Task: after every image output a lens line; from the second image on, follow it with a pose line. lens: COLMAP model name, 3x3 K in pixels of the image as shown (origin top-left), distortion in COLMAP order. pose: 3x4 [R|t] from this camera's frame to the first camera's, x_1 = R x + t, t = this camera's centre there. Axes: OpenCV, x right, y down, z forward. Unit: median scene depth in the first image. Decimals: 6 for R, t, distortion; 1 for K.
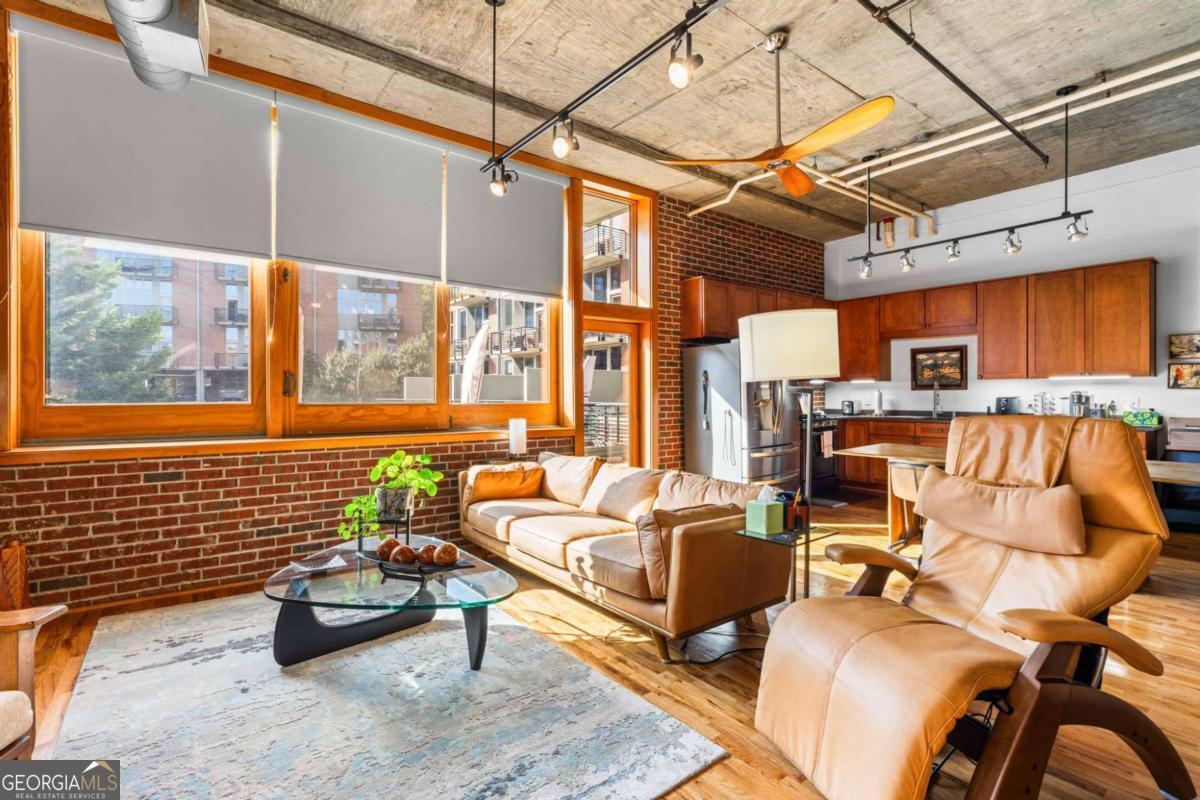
lens RADIAL K [[547.7, 0, 602.2], [0, 547.7, 393.9], [0, 0, 1]] dist [-0.004428, 0.000110]
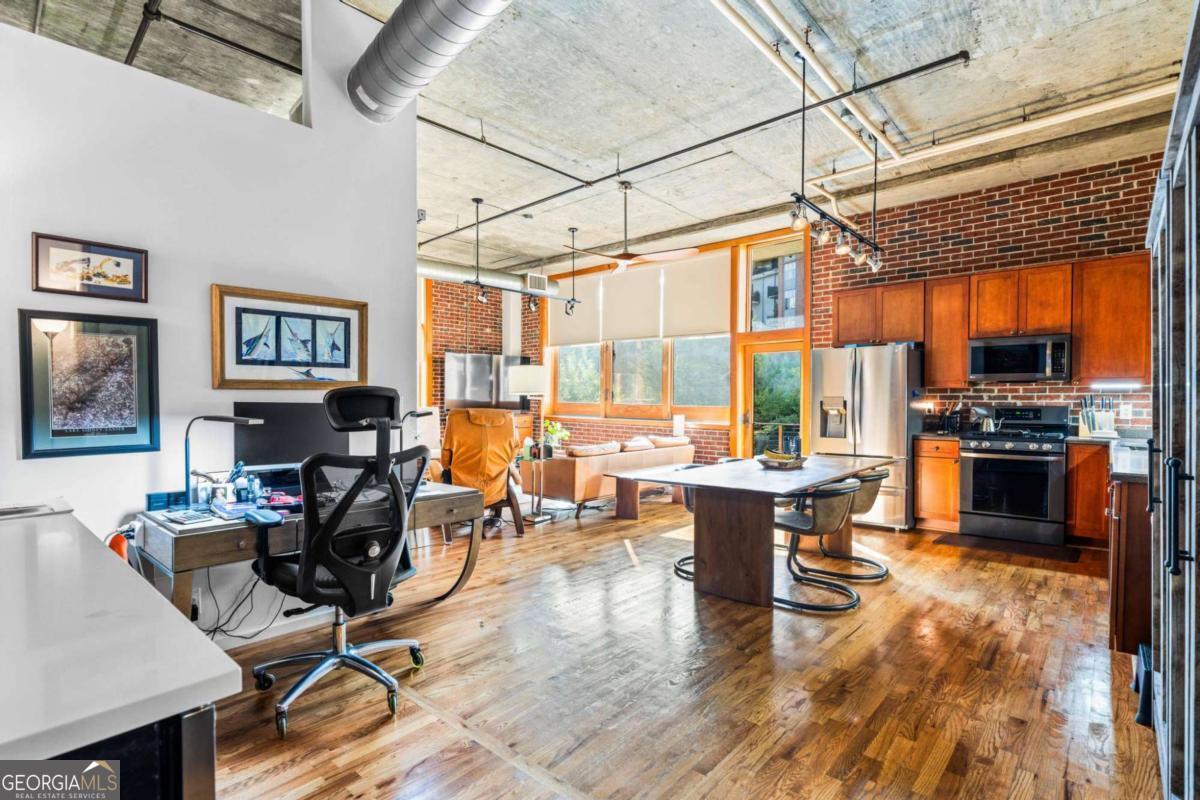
lens RADIAL K [[576.3, 0, 602.9], [0, 576.3, 407.7], [0, 0, 1]] dist [0.000331, -0.000285]
pose [[0.177060, 0.018767, -0.984021, 1.242055], [-0.007555, 0.999815, 0.017709, -0.004926], [0.984171, 0.004299, 0.177169, 0.377723]]
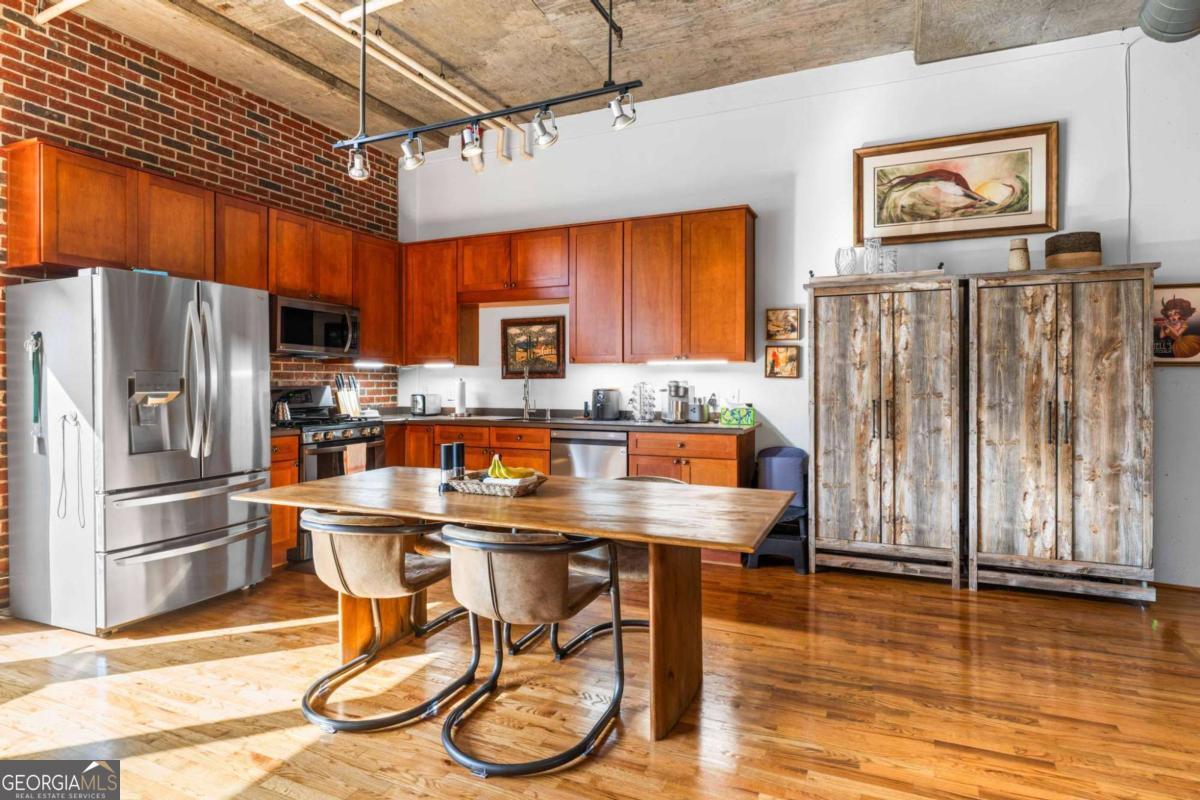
lens RADIAL K [[641.1, 0, 604.8], [0, 641.1, 380.9], [0, 0, 1]] dist [-0.004744, 0.000506]
pose [[0.884298, 0.007719, 0.466860, 0.374326], [-0.003363, 0.999943, -0.010164, 0.004370], [-0.466912, 0.007418, 0.884273, 0.272444]]
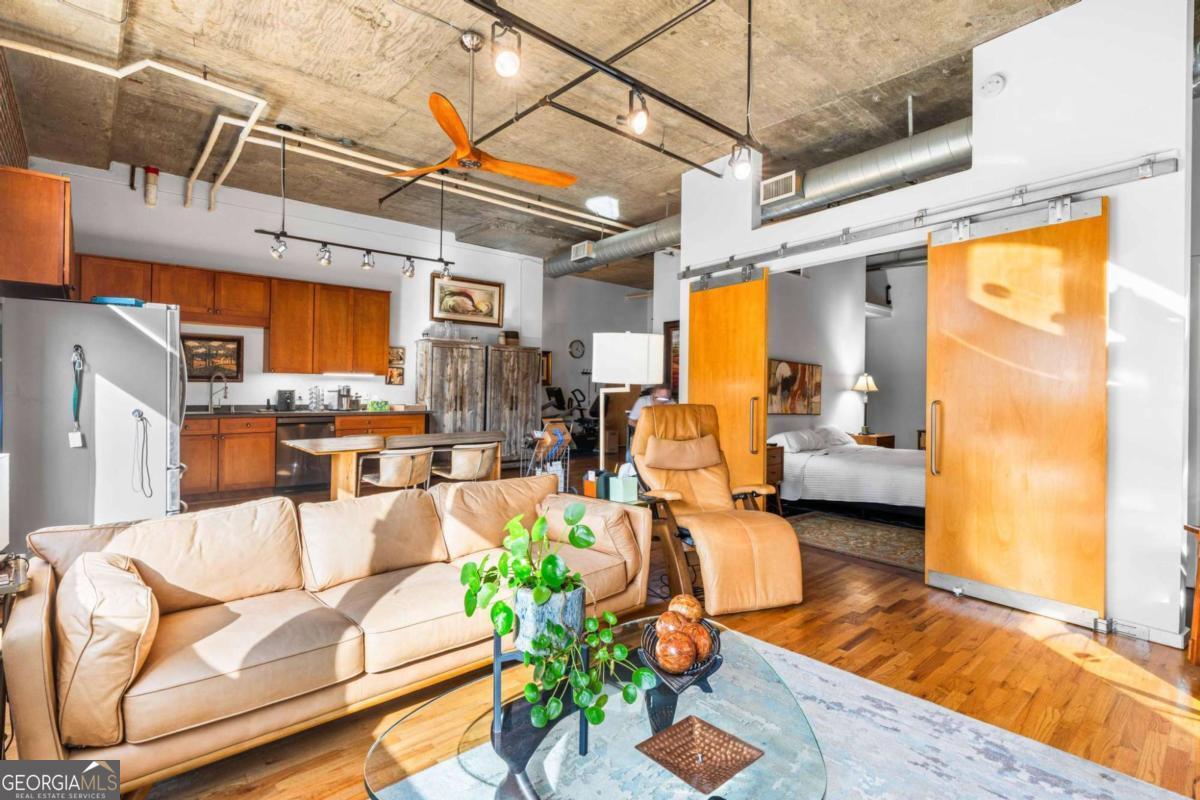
lens RADIAL K [[575.6, 0, 594.5], [0, 575.6, 387.2], [0, 0, 1]] dist [-0.002435, -0.000259]
pose [[-0.057014, 0.004416, 0.998364, -0.455706], [-0.010761, 0.999929, -0.005038, -0.000808], [-0.998315, -0.011031, -0.056962, 0.498925]]
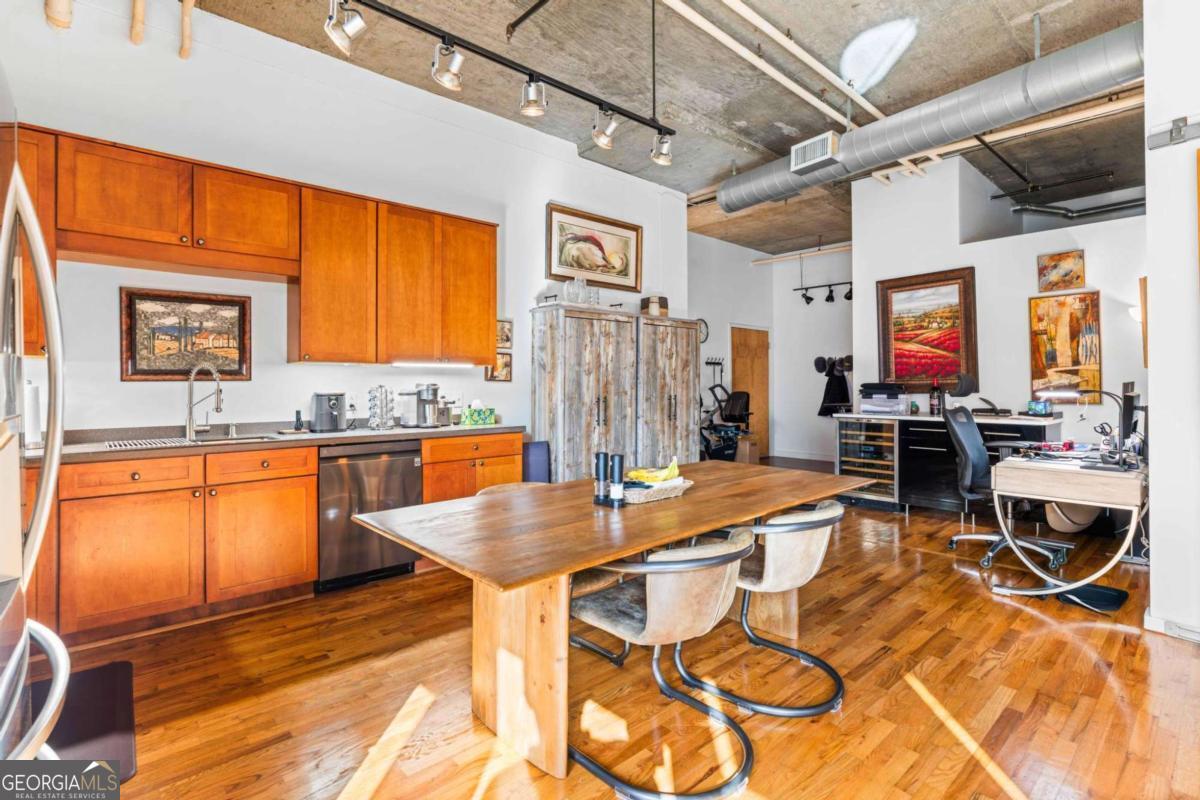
lens RADIAL K [[578.2, 0, 607.1], [0, 578.2, 381.4], [0, 0, 1]] dist [0.001797, 0.000193]
pose [[-0.072616, 0.012702, 0.997279, 0.097908], [0.010725, 0.999871, -0.011954, 0.003640], [-0.997302, 0.009828, -0.072743, 0.806649]]
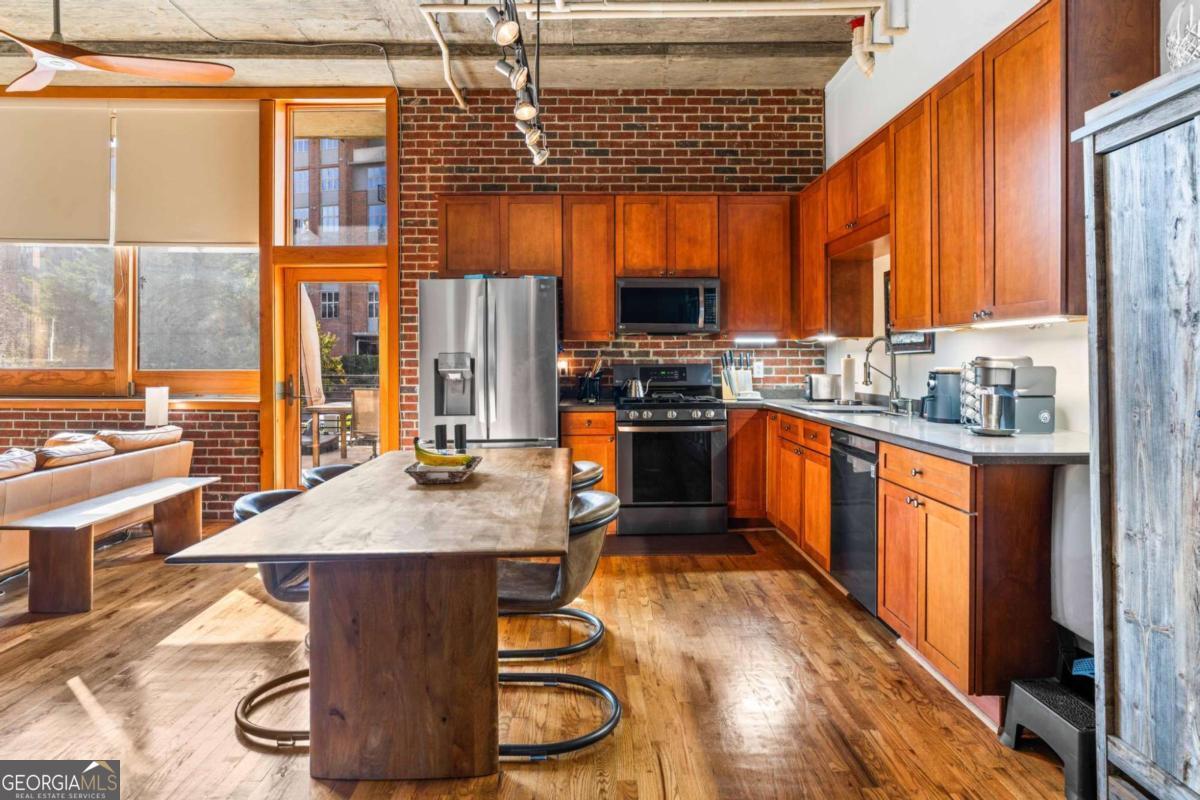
lens RADIAL K [[739.8, 0, 602.1], [0, 739.8, 355.5], [0, 0, 1]] dist [-0.004214, -0.000453]
pose [[0.796455, -0.001061, -0.604697, 0.951945], [-0.002936, 0.999980, -0.005621, -0.001810], [0.604691, 0.006252, 0.796436, 0.385517]]
